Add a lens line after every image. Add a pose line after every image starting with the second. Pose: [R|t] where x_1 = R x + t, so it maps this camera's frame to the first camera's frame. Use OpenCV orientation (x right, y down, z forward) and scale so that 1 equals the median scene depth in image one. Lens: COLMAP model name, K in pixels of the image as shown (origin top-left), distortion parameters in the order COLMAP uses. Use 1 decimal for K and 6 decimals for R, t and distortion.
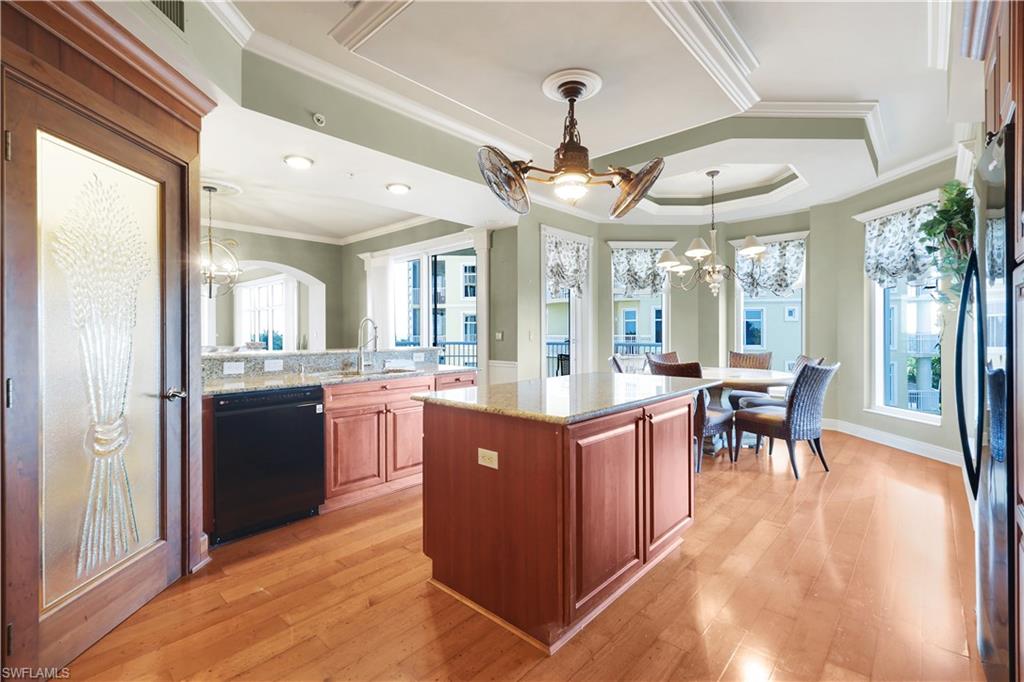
lens RADIAL K [[450.6, 0, 512.5], [0, 450.6, 335.9], [0, 0, 1]] dist [0.004719, 0.000095]
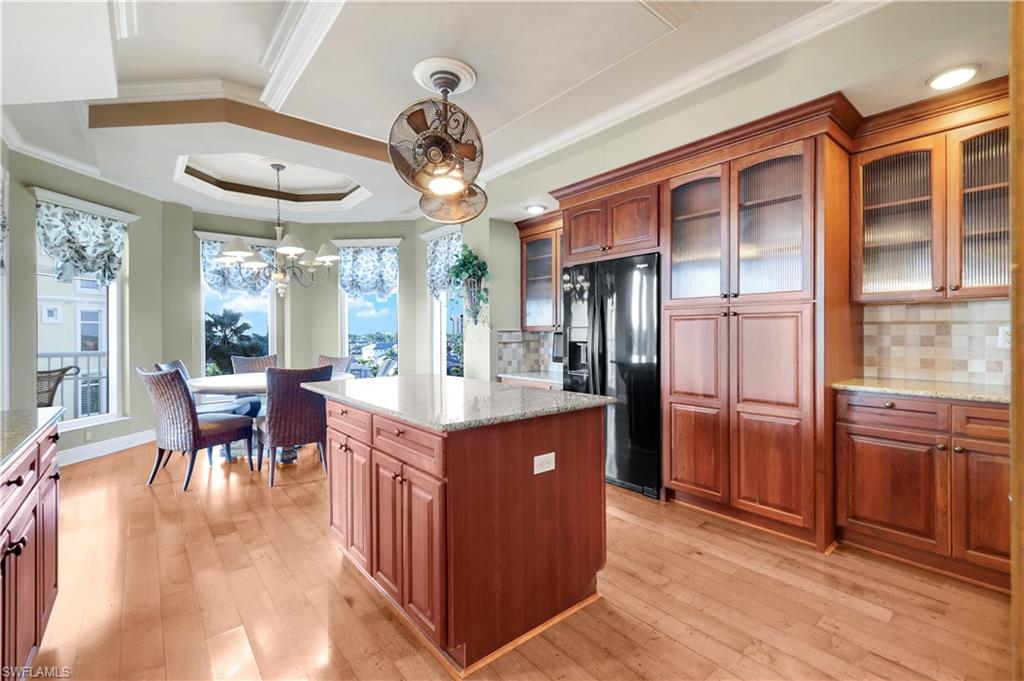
lens RADIAL K [[450.6, 0, 509.2], [0, 450.6, 334.6], [0, 0, 1]] dist [0.004719, 0.000095]
pose [[0.137471, -0.000547, 0.990506, -0.403423], [0.012486, 0.999921, -0.001181, -0.001280], [-0.990427, 0.012530, 0.137467, 0.372077]]
